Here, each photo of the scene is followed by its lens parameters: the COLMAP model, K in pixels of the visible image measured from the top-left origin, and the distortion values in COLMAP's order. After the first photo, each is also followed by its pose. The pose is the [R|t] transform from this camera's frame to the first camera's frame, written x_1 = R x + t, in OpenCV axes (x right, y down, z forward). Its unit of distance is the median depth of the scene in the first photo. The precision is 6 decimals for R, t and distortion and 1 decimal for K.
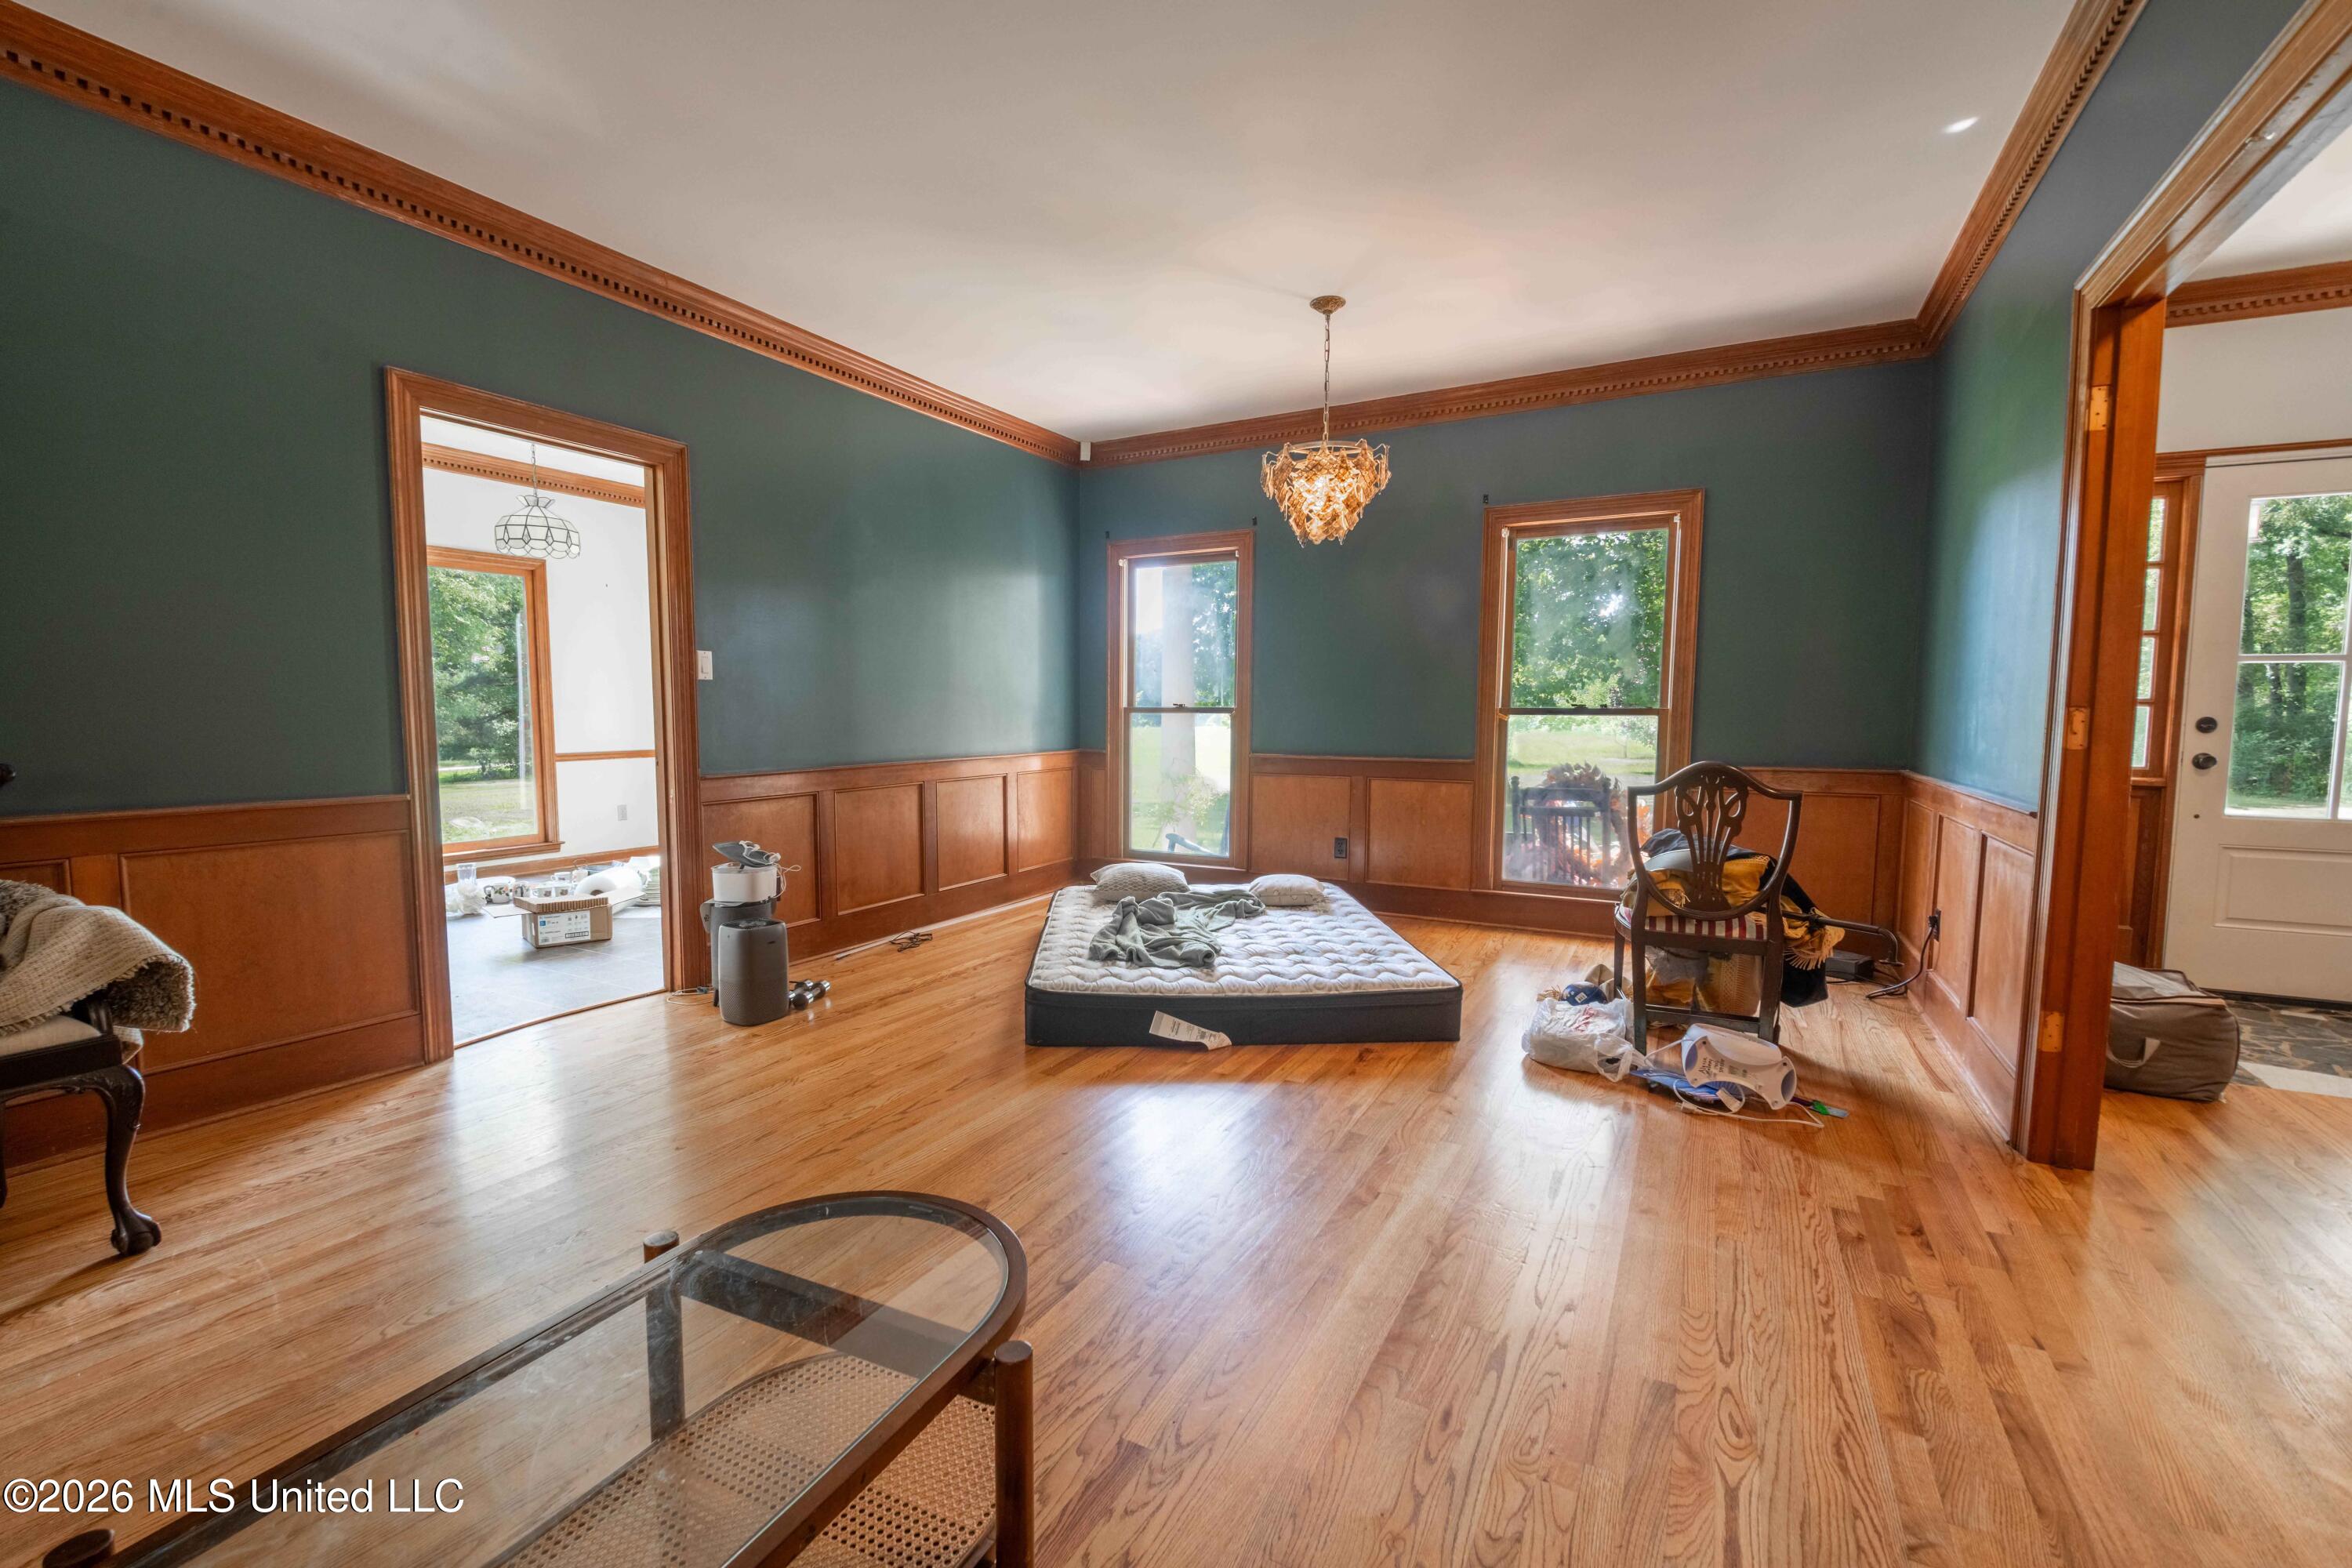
lens RADIAL K [[1000.6, 0, 1164.2], [0, 1000.6, 795.9], [0, 0, 1]] dist [0.002549, -0.008411]
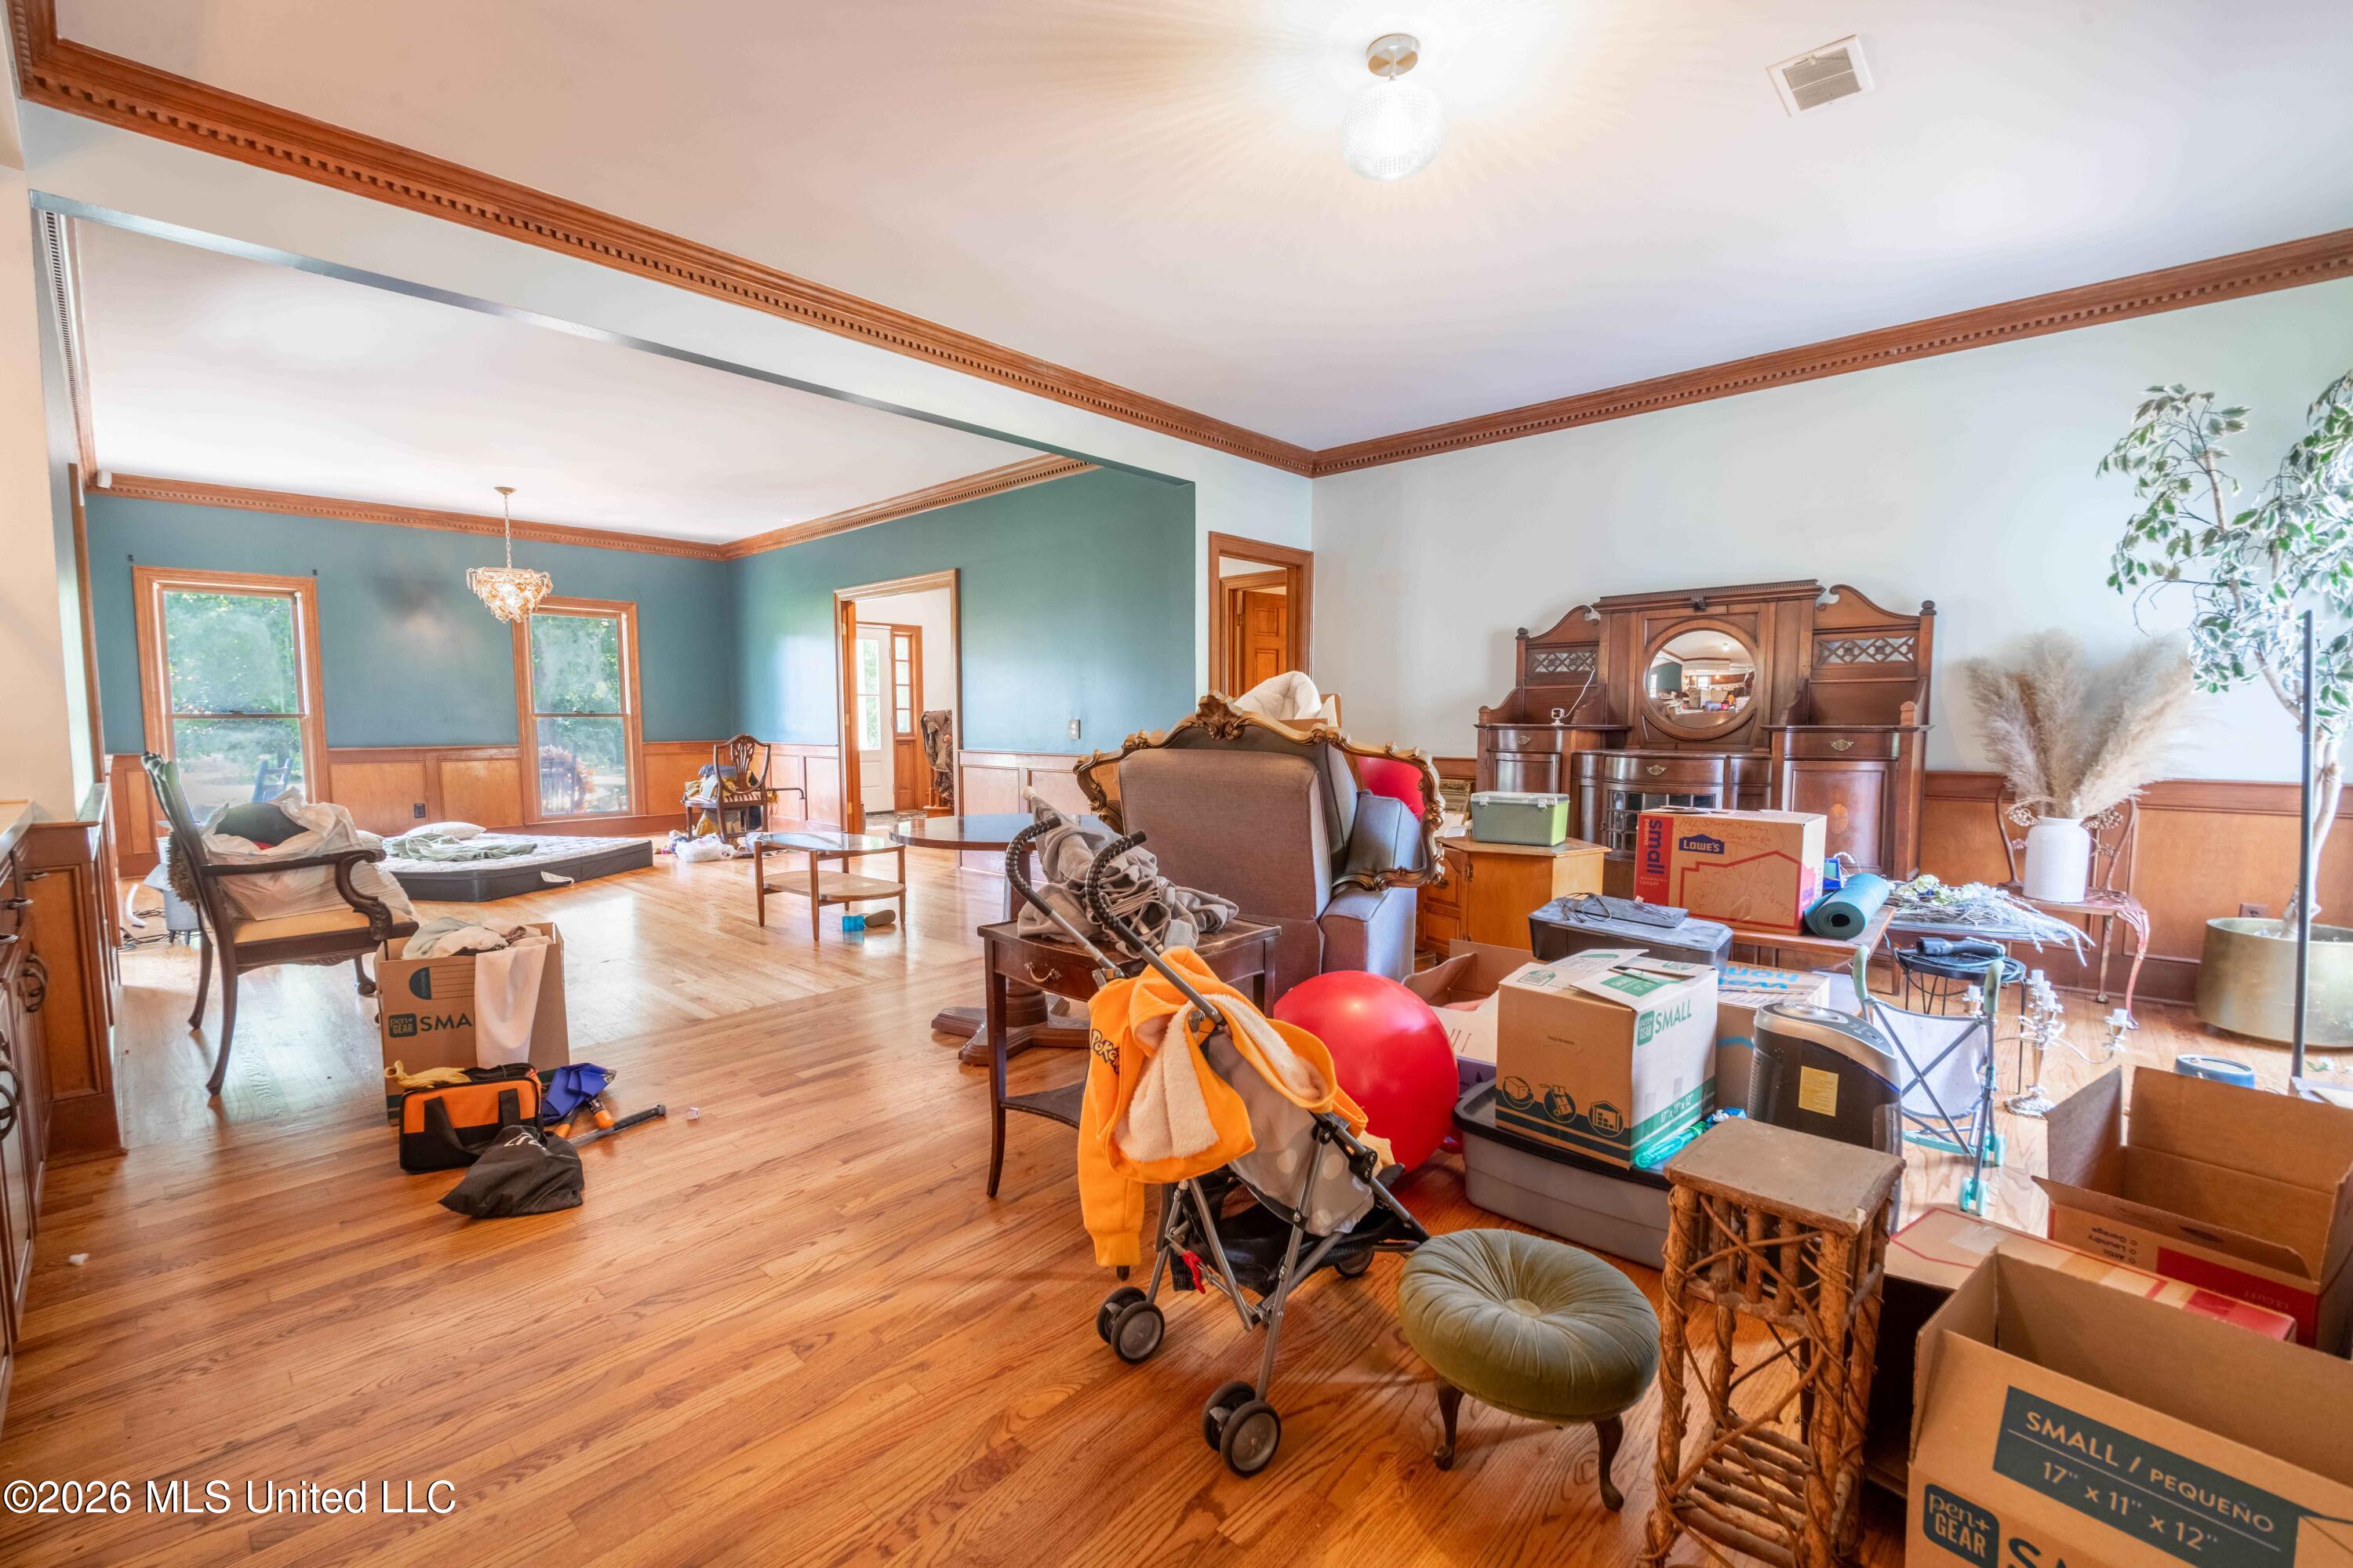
lens RADIAL K [[1001.0, 0, 1164.6], [0, 1001.0, 795.9], [0, 0, 1]] dist [0.002549, -0.008411]
pose [[0.238720, -0.084572, 0.967399, -1.231589], [0.081790, 0.994412, 0.066751, 0.030933], [-0.967638, 0.063189, 0.244303, -0.509721]]
